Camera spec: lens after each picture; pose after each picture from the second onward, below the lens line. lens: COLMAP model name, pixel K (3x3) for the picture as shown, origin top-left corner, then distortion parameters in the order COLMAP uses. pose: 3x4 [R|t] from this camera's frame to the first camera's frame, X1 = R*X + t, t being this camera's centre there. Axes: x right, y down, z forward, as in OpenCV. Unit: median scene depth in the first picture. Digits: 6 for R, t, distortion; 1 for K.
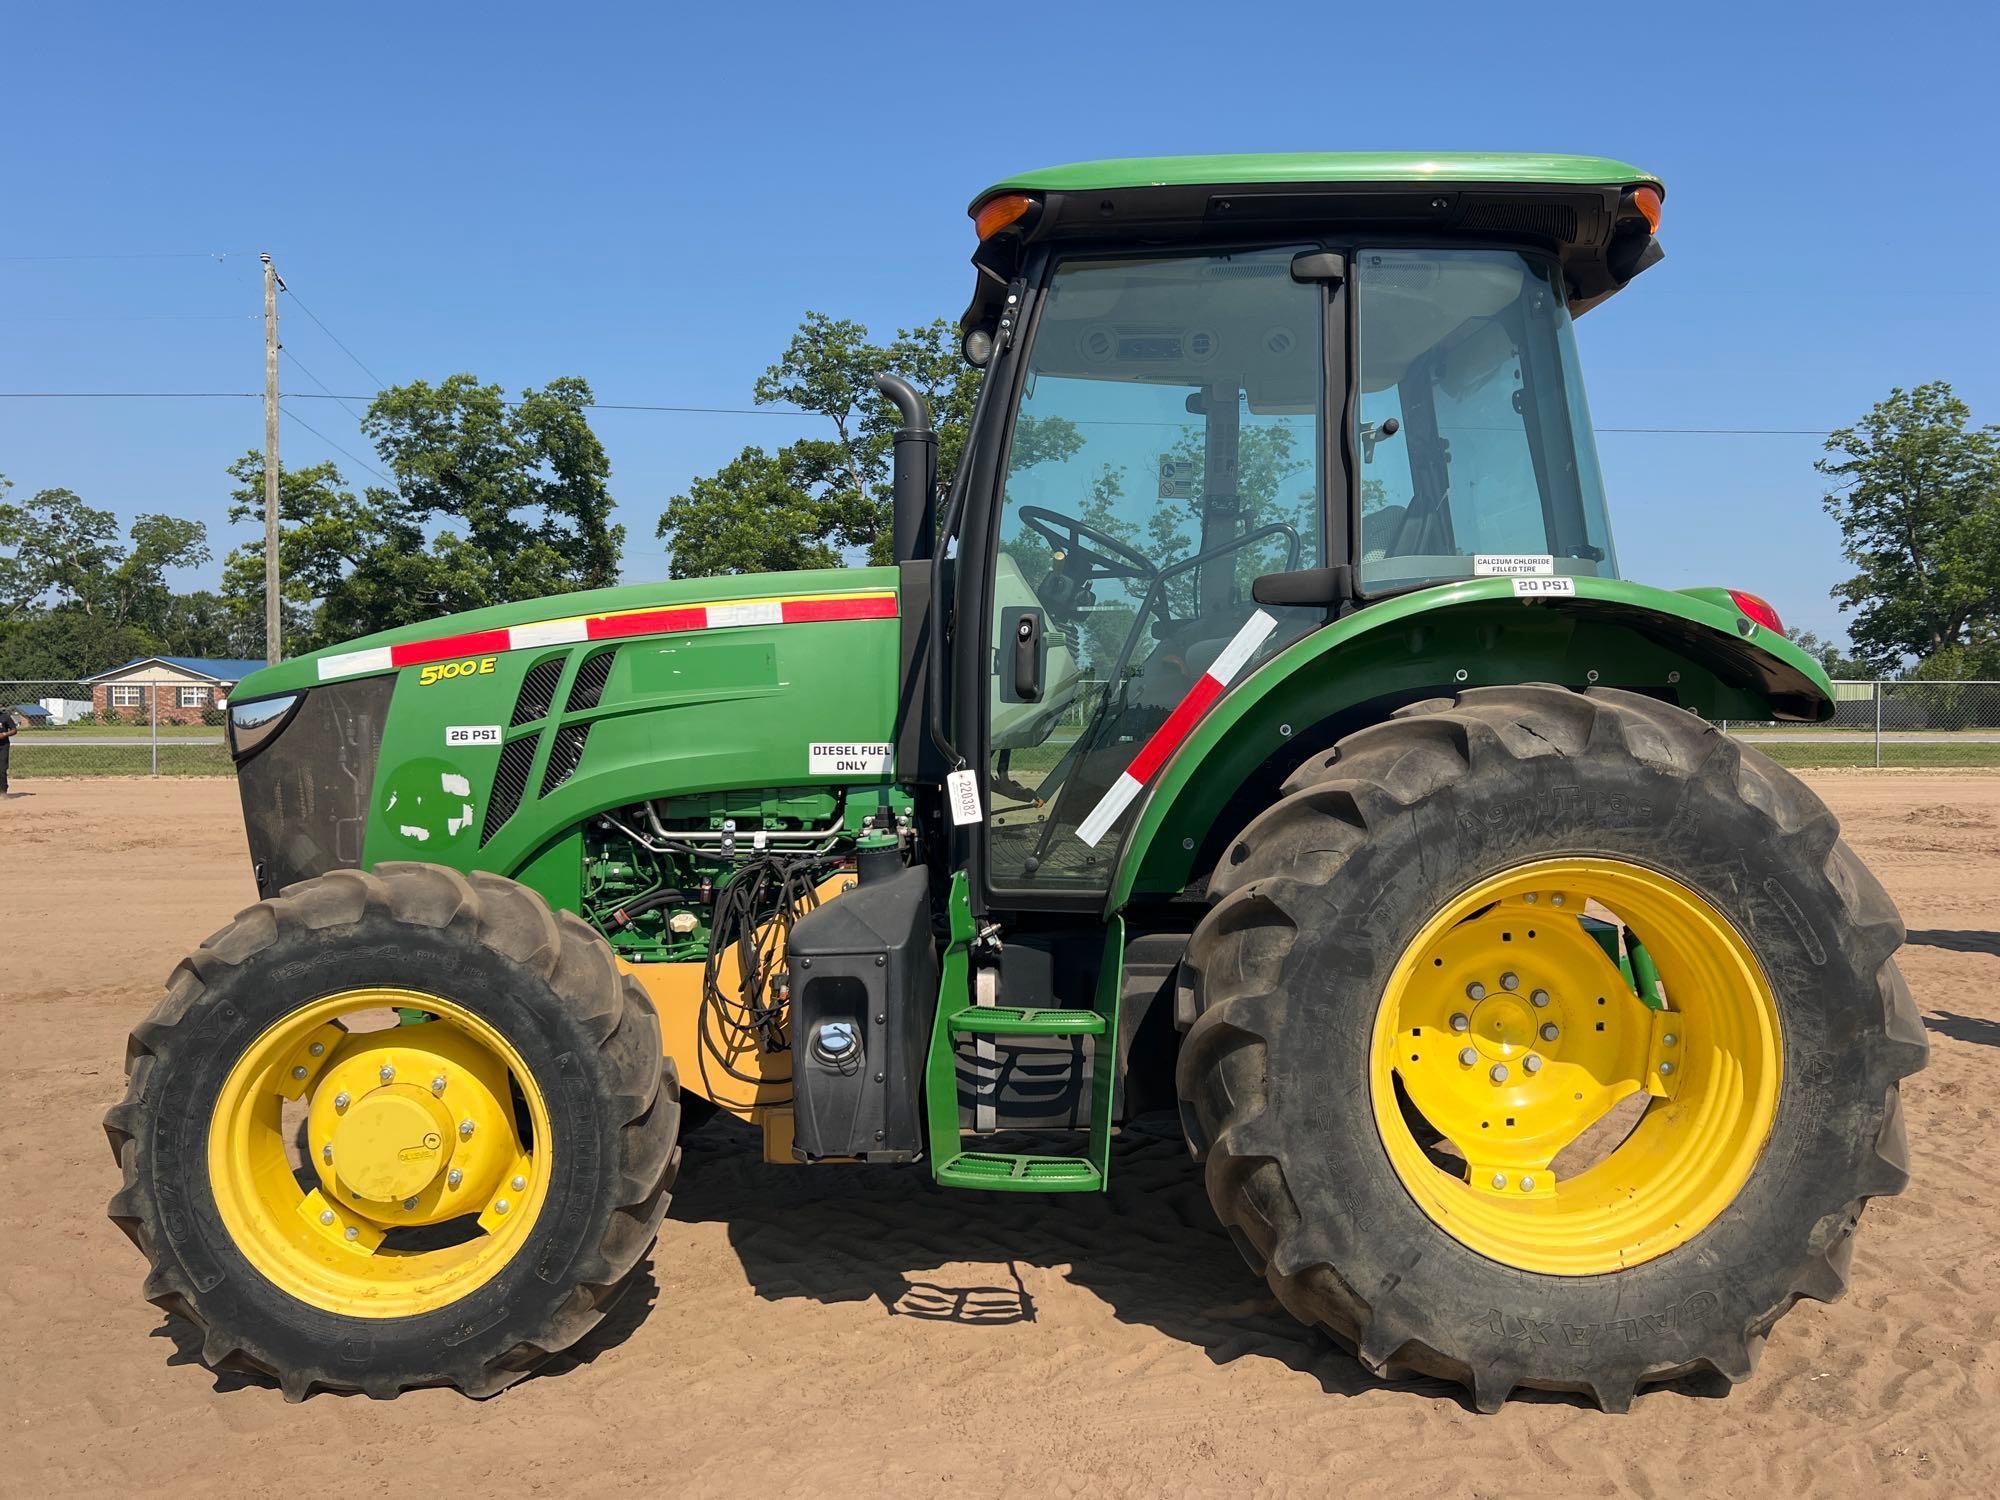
lens RADIAL K [[1277.9, 0, 1000.0], [0, 1277.9, 750.0], [0, 0, 1]] dist [0.027083, 0.000527]
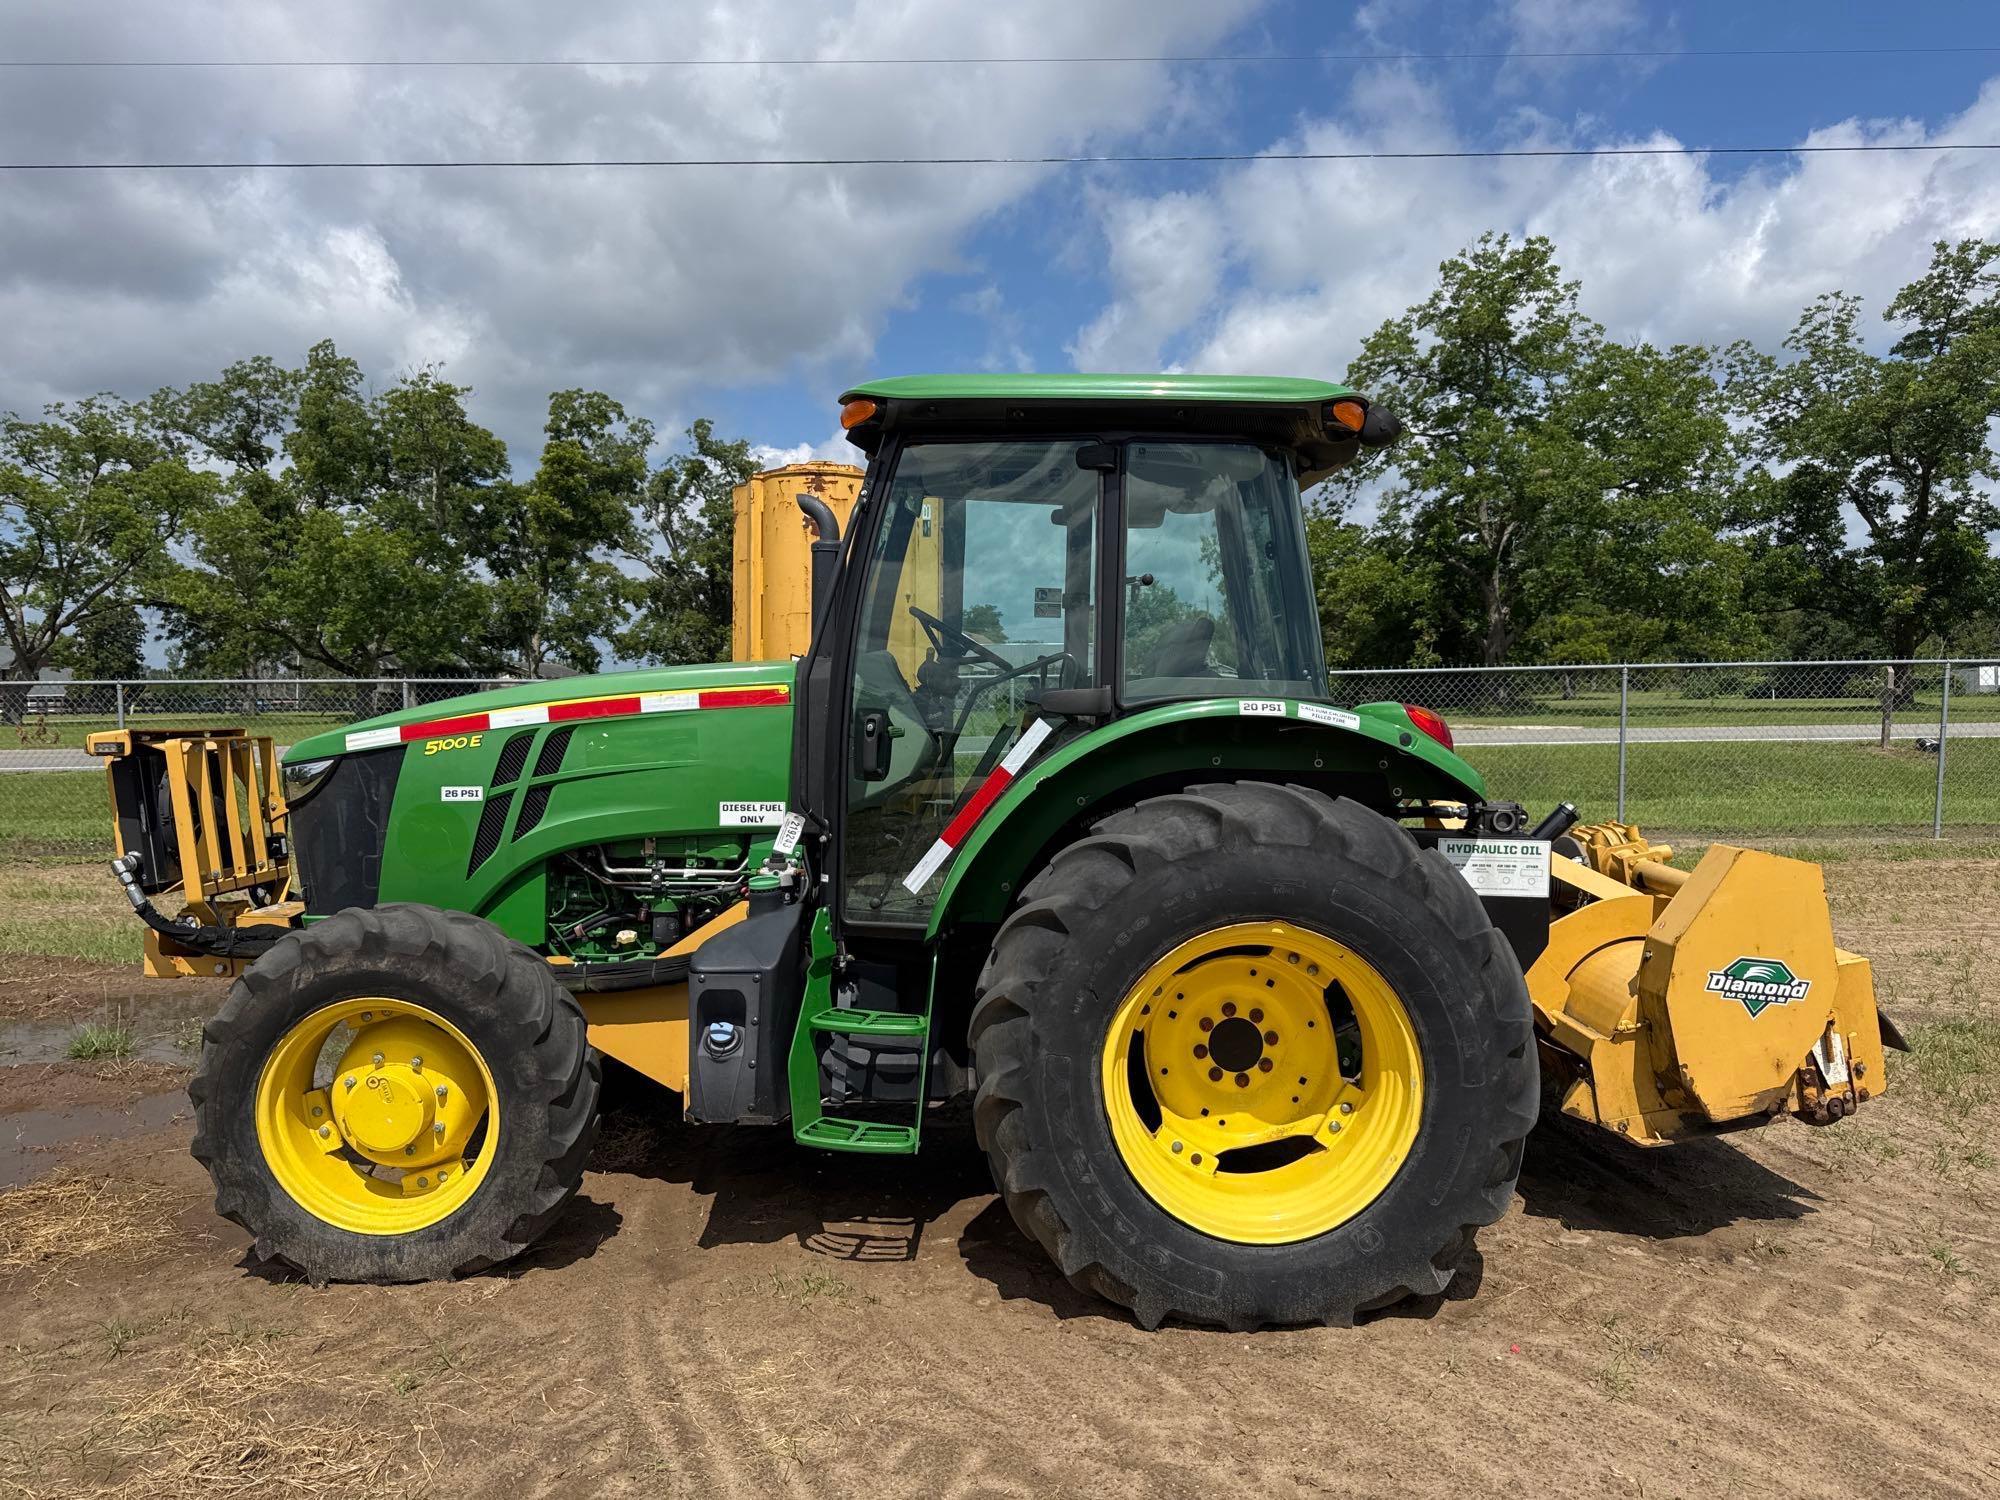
lens RADIAL K [[1277.9, 0, 1000.0], [0, 1277.9, 750.0], [0, 0, 1]] dist [0.027083, 0.000527]
pose [[0.998968, 0.020305, -0.040635, 0.192198], [-0.019880, 0.999744, 0.010826, -0.081258], [0.040844, -0.010007, 0.999115, -0.289071]]
